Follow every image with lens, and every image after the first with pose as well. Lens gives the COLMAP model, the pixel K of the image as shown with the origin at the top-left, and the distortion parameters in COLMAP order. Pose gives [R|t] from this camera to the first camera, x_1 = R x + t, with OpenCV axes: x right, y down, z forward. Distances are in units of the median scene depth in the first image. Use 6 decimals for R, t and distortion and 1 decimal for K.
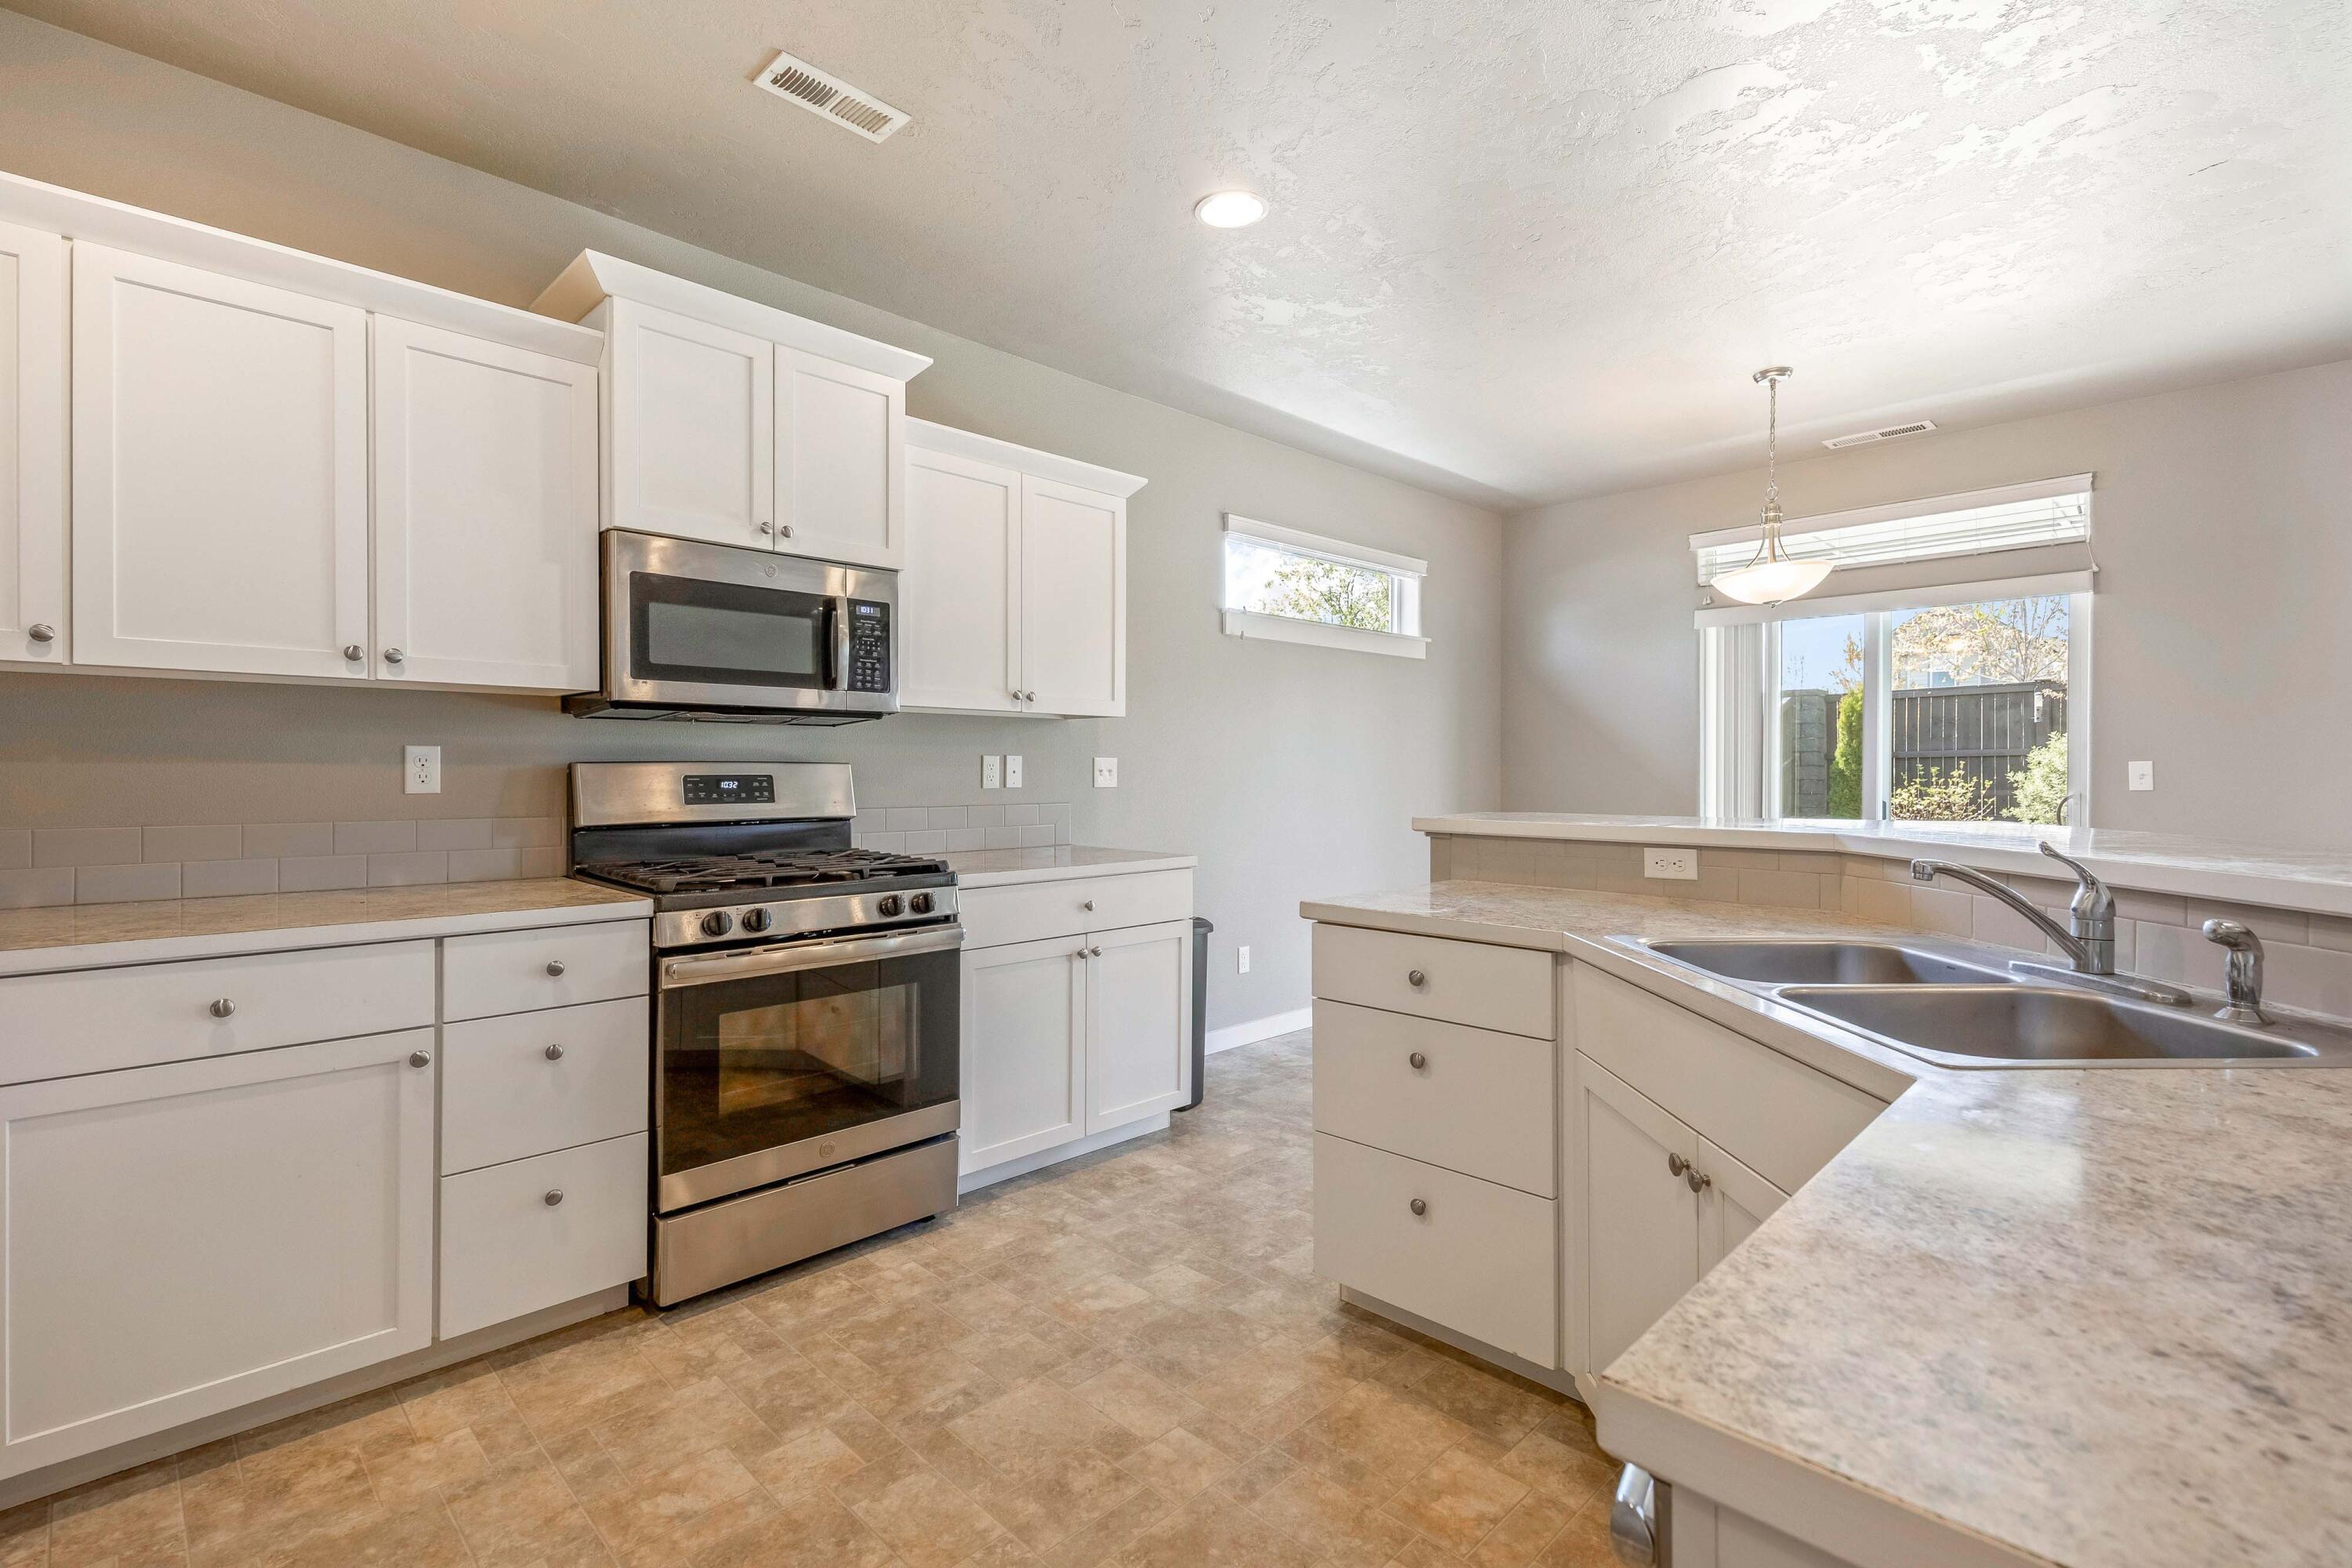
lens RADIAL K [[1067.7, 0, 1184.3], [0, 1067.7, 771.8], [0, 0, 1]] dist [0.013115, -0.001323]
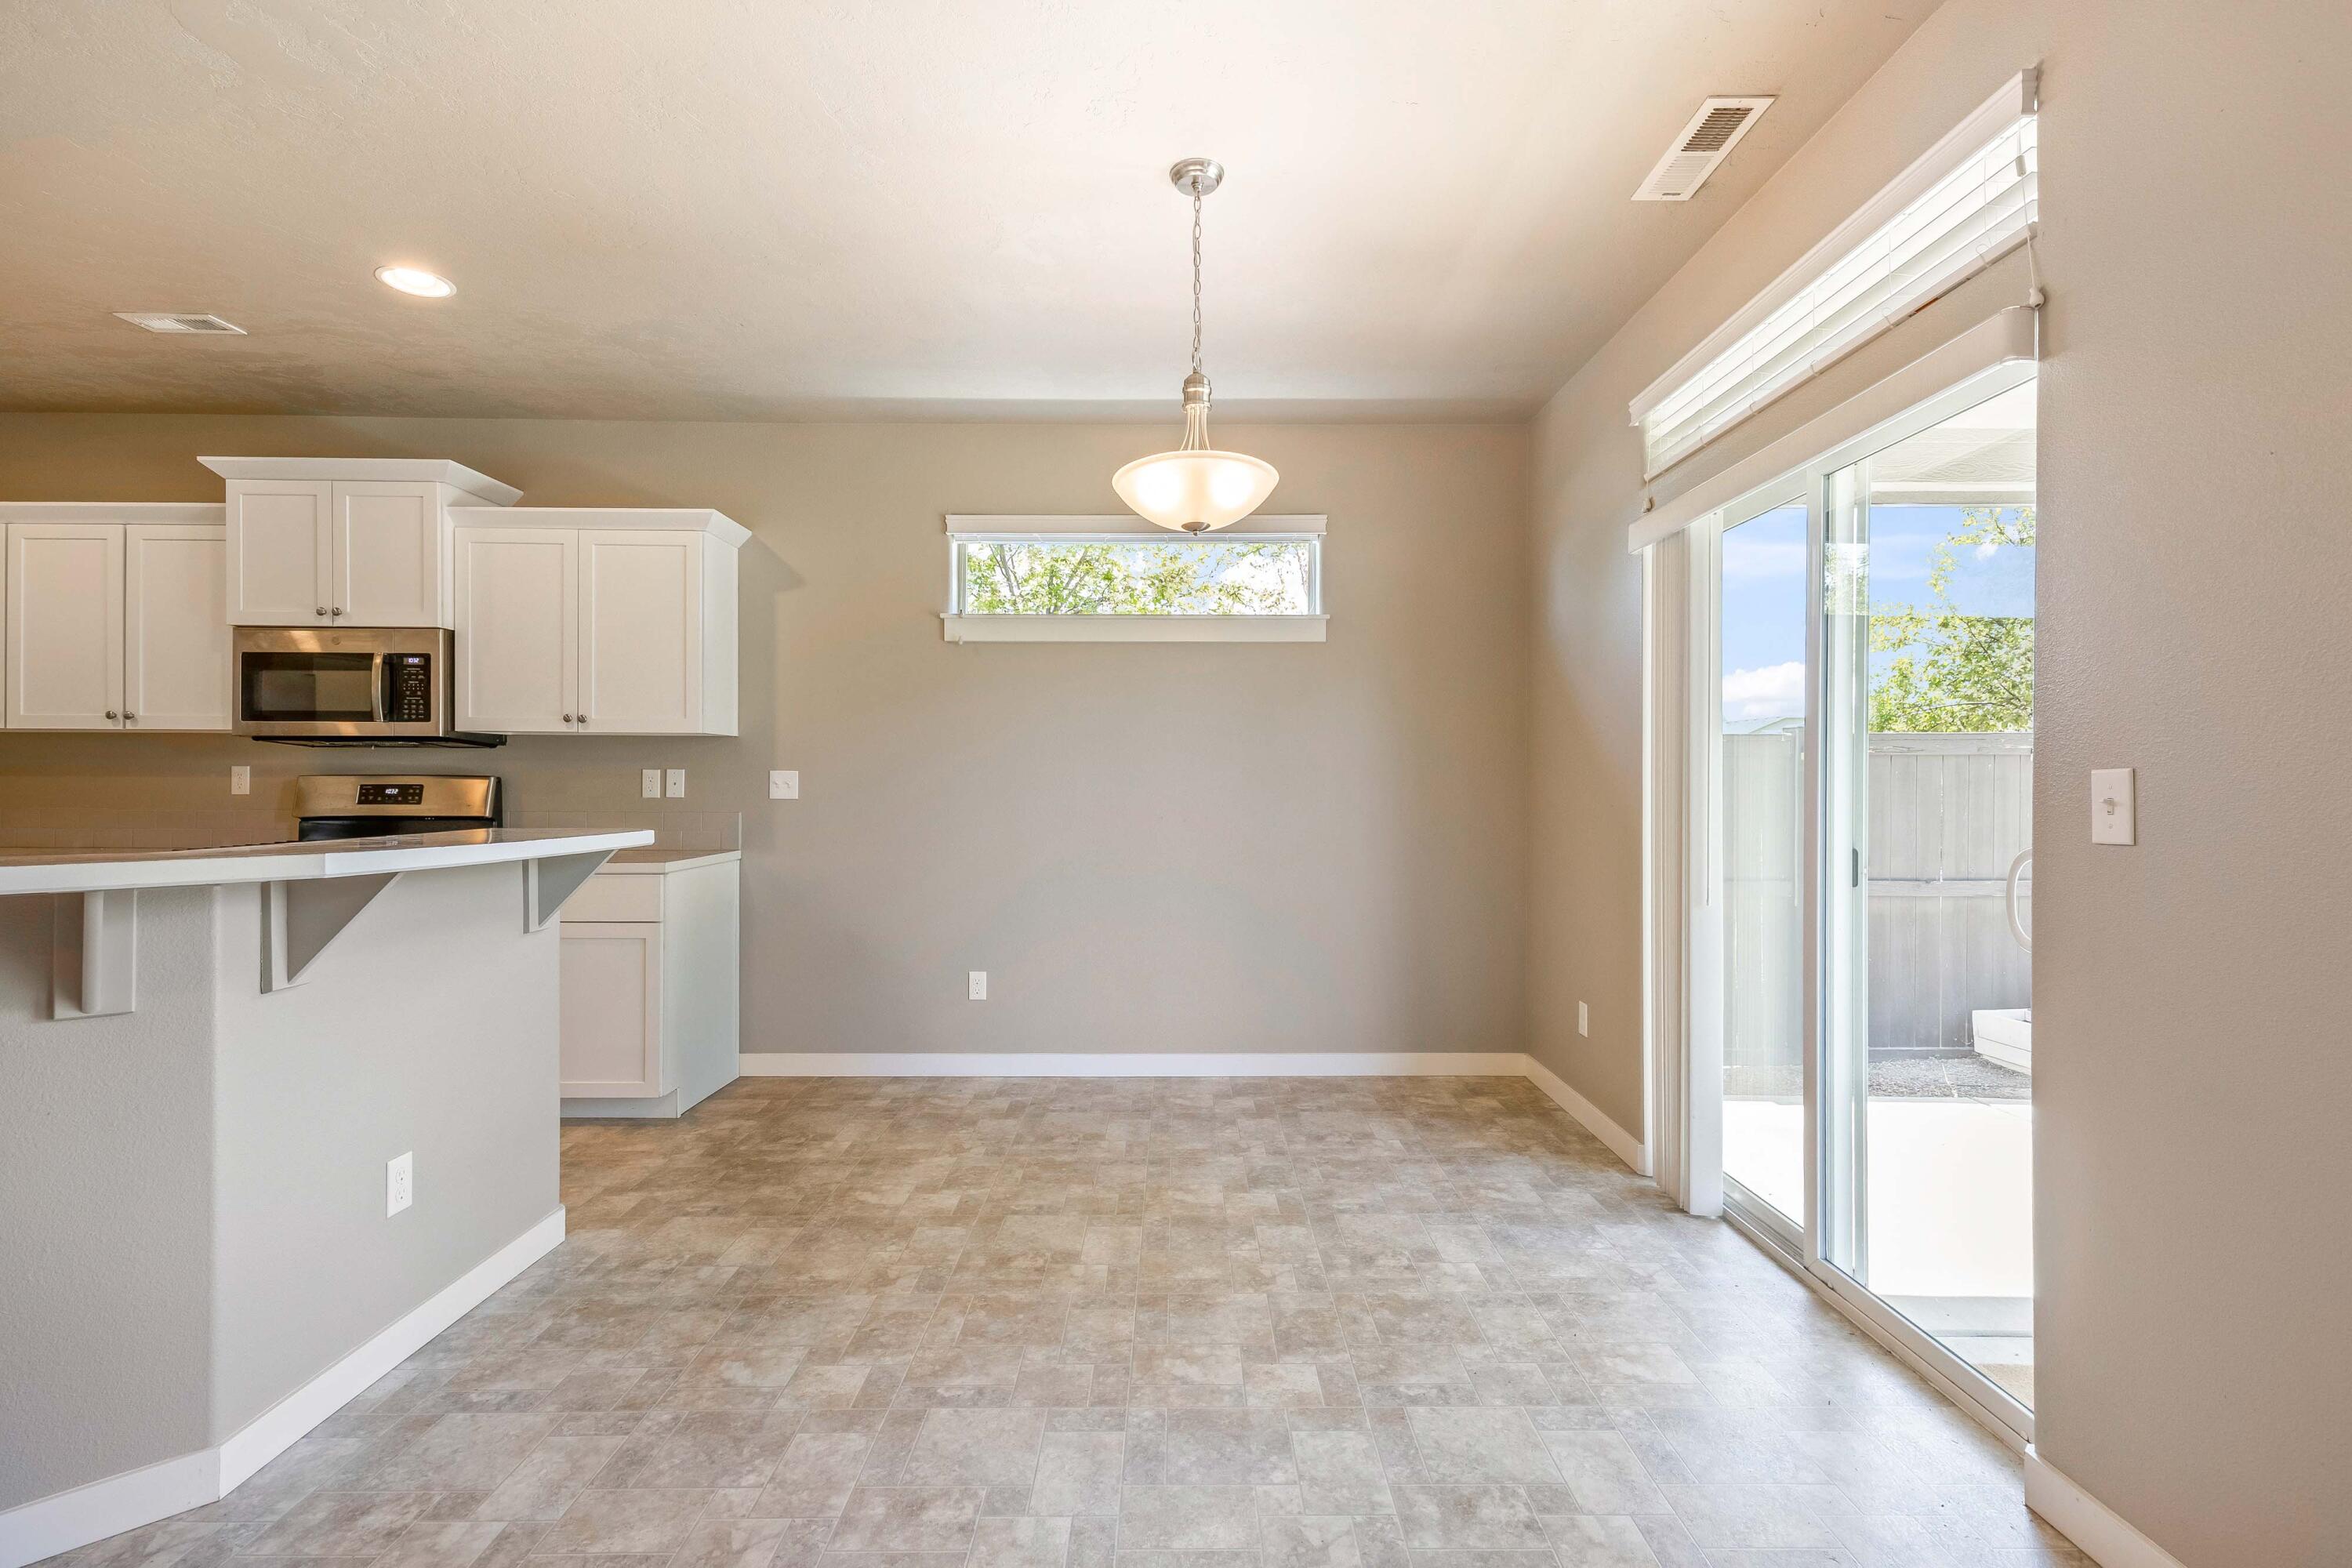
lens RADIAL K [[1067.7, 0, 1189.8], [0, 1067.7, 778.7], [0, 0, 1]] dist [0.013115, -0.001323]
pose [[0.718048, 0.001022, -0.695993, 1.049093], [-0.004879, 0.999982, -0.003565, -0.003599], [0.695977, 0.005955, 0.718039, 0.564853]]
